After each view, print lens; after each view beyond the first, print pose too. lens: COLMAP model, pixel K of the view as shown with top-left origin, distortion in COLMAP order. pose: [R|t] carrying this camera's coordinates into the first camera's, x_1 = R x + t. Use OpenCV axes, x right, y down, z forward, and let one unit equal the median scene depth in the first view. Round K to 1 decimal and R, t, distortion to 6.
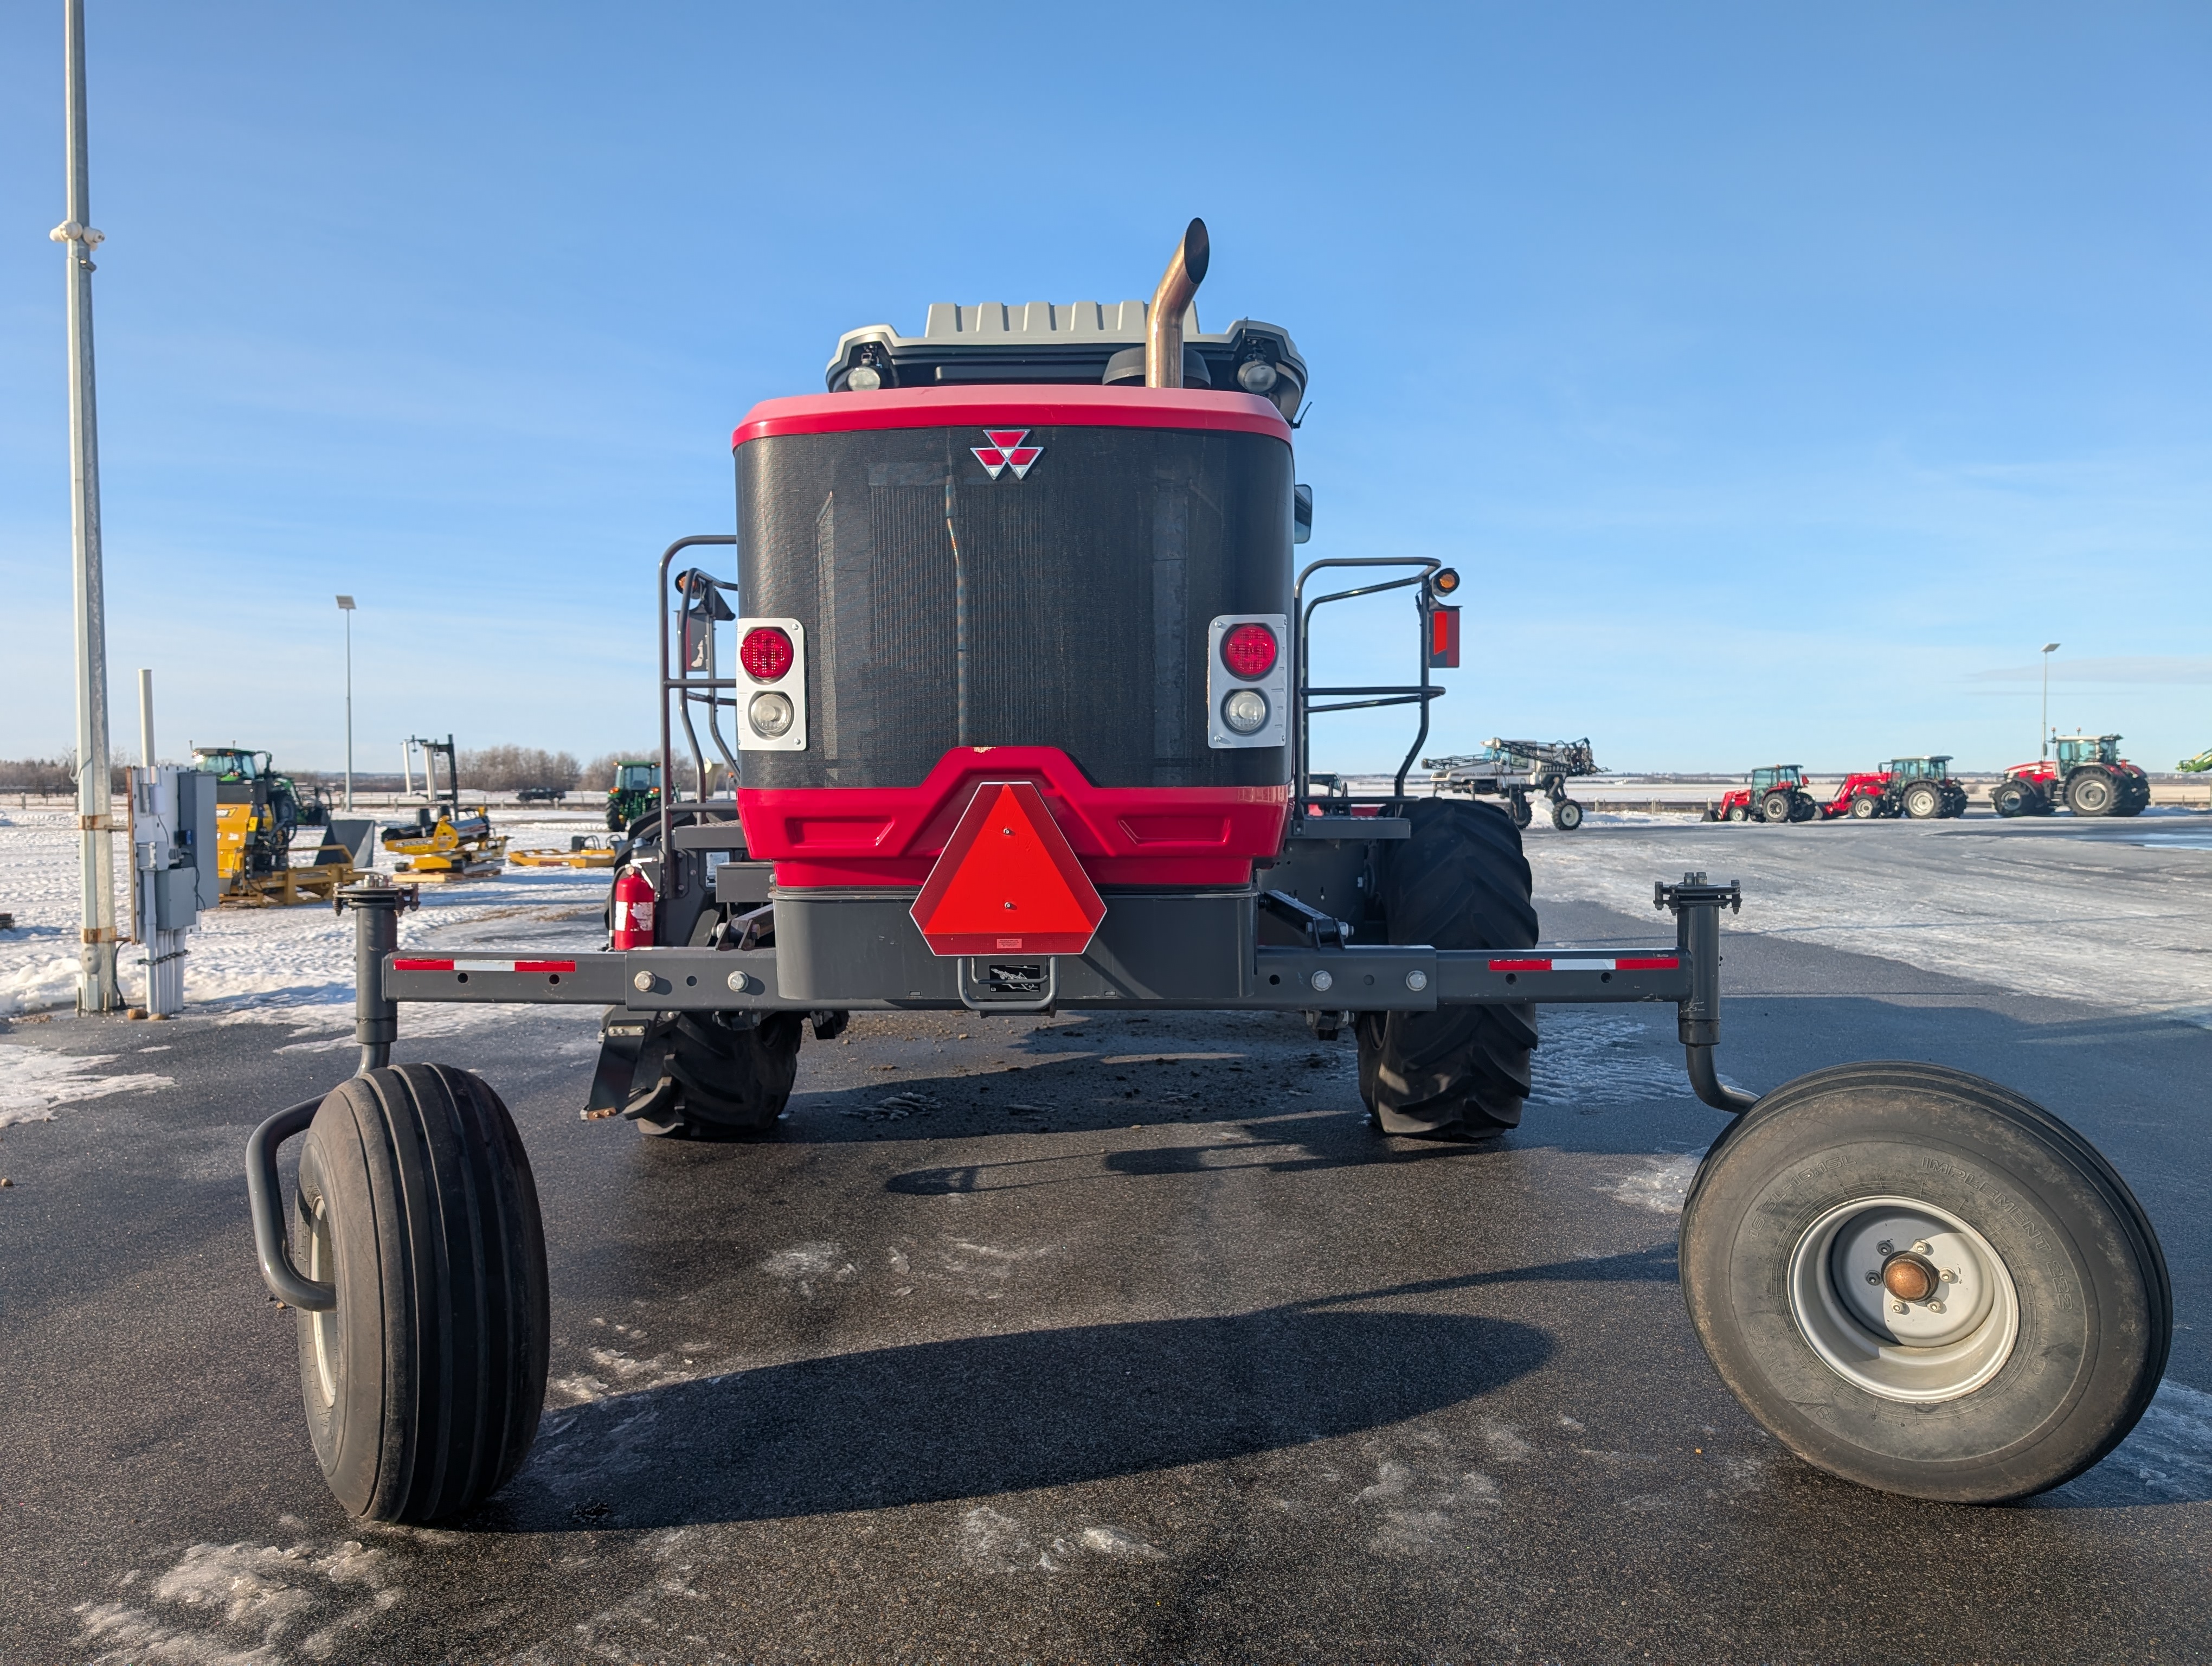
lens RADIAL K [[1624.7, 0, 1082.5], [0, 1624.7, 820.0], [0, 0, 1]] dist [0.010485, -0.001799]
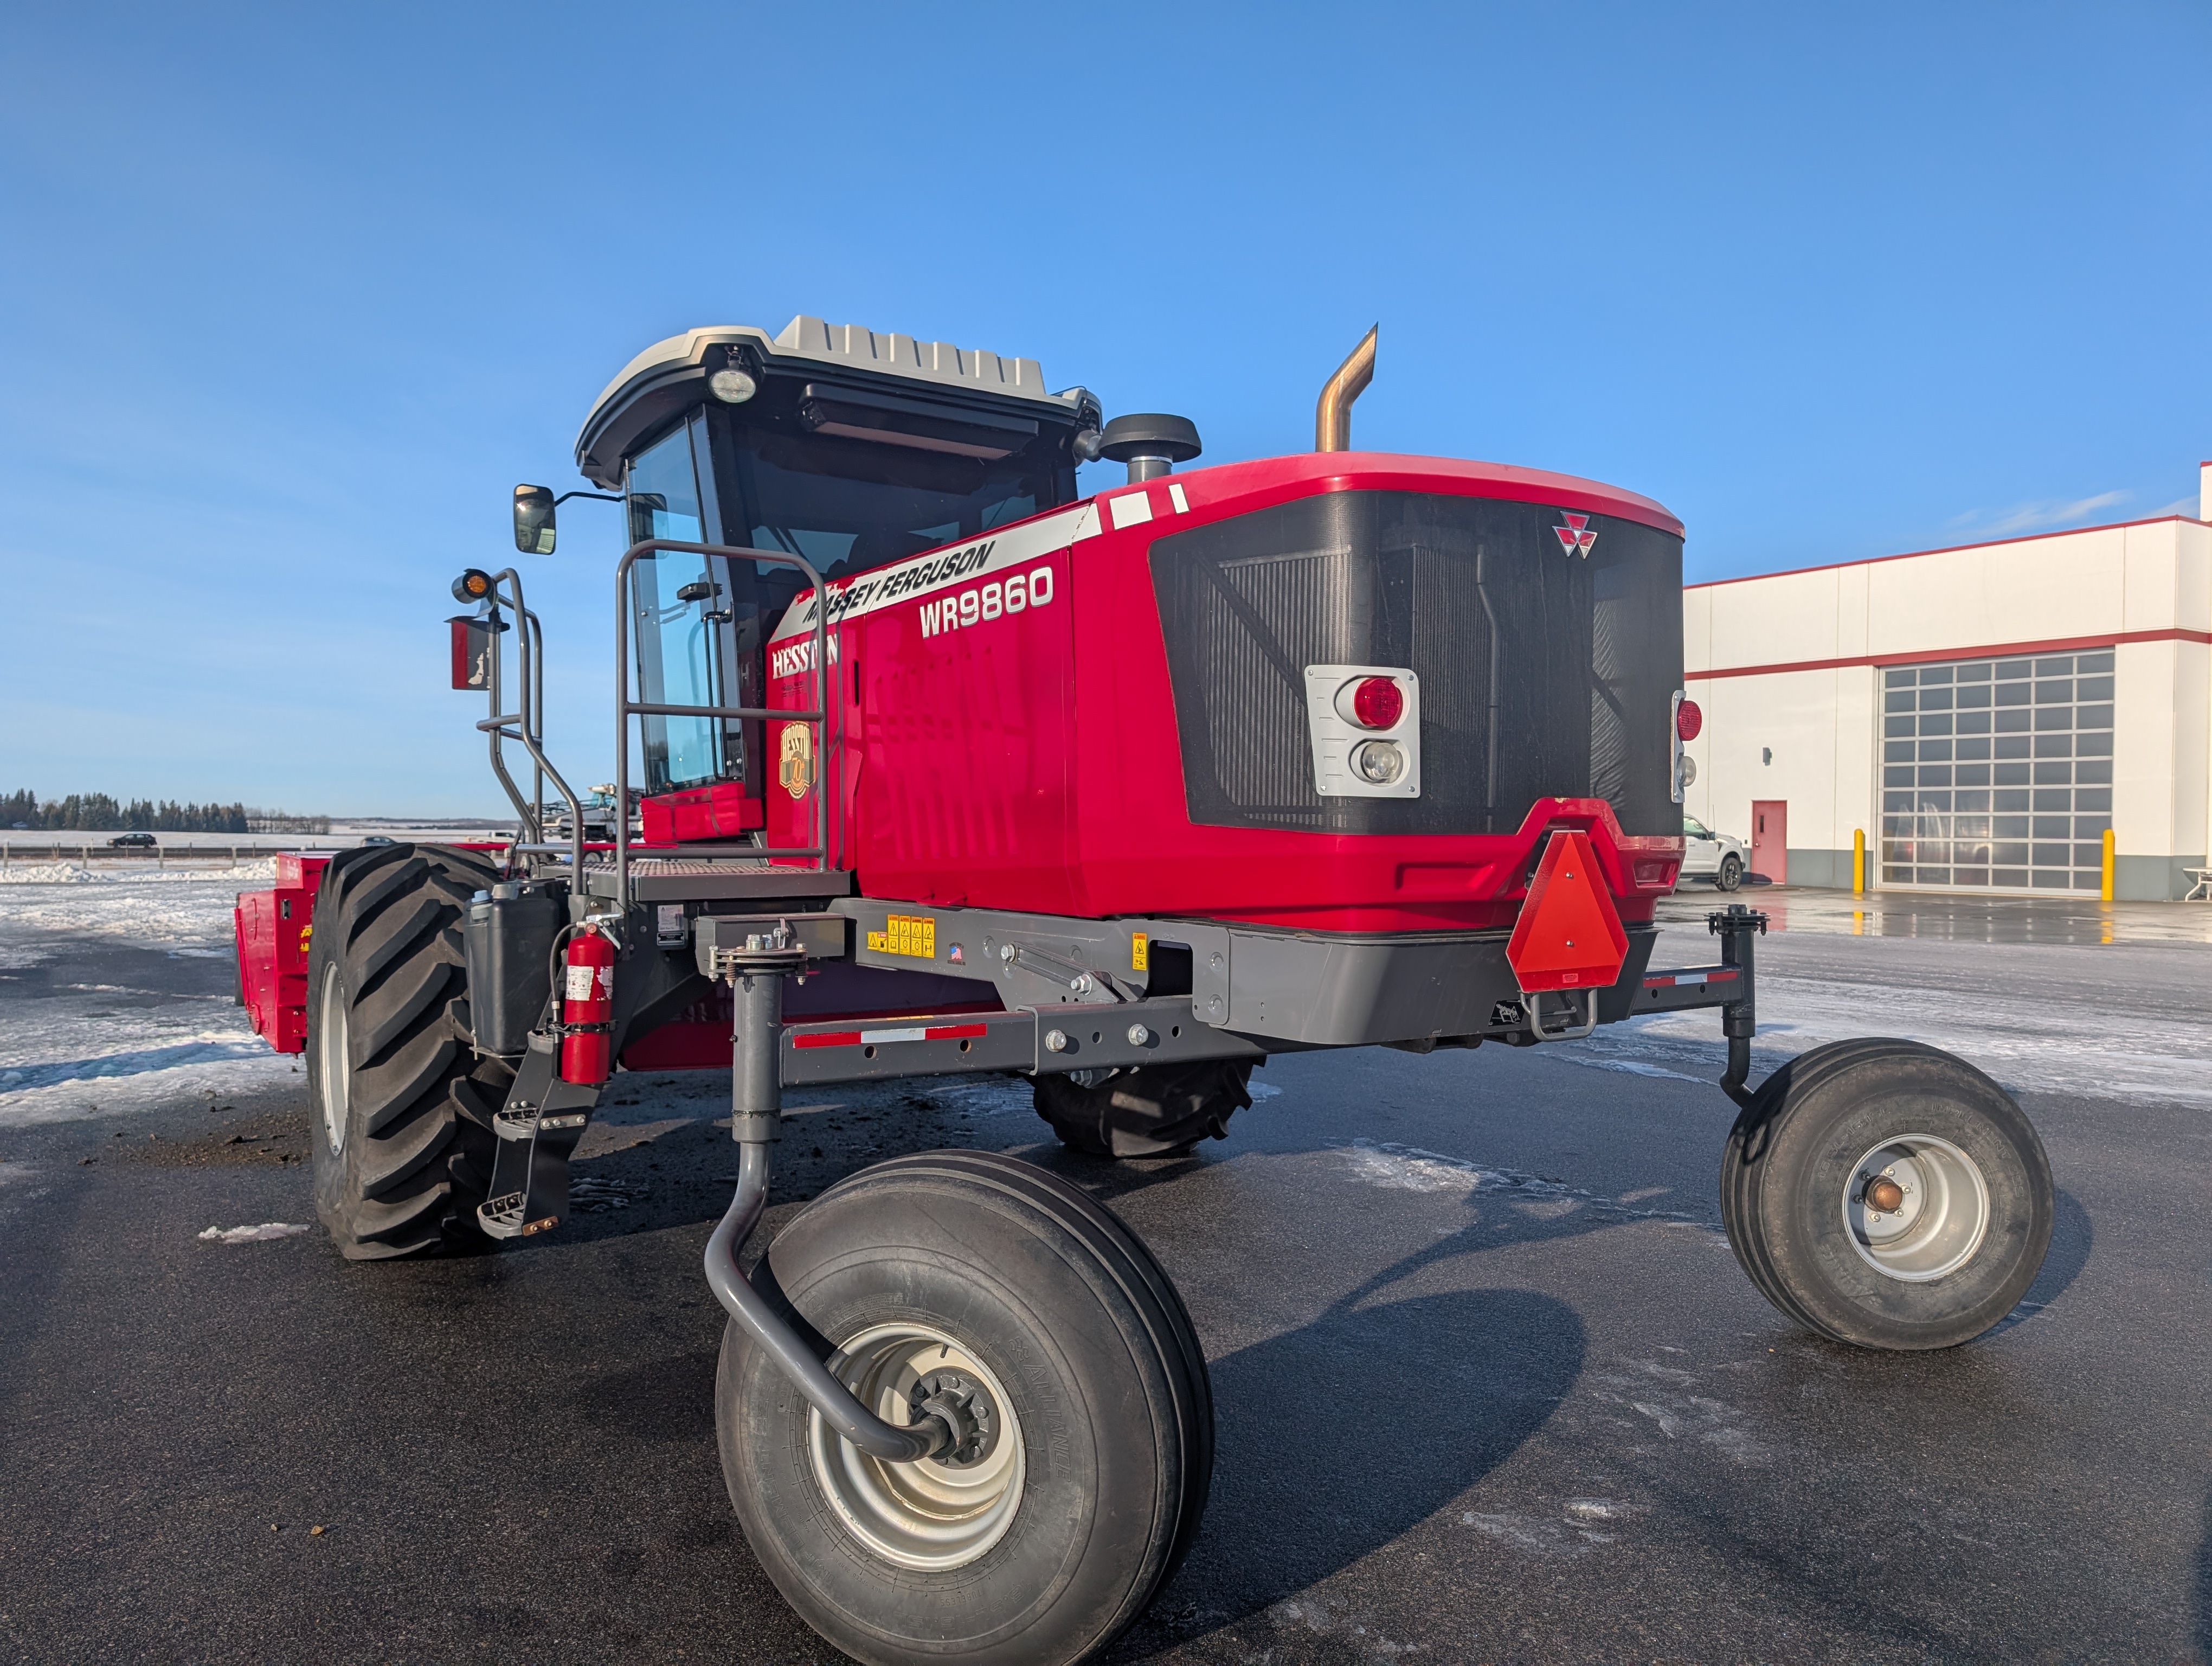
lens RADIAL K [[1618.2, 0, 1091.8], [0, 1618.2, 838.7], [0, 0, 1]] dist [0.010501, 0.002123]
pose [[0.818582, 0.004940, 0.574368, -0.785575], [0.003881, 0.999893, -0.014131, -0.003517], [-0.574376, 0.013796, 0.818475, 0.240528]]
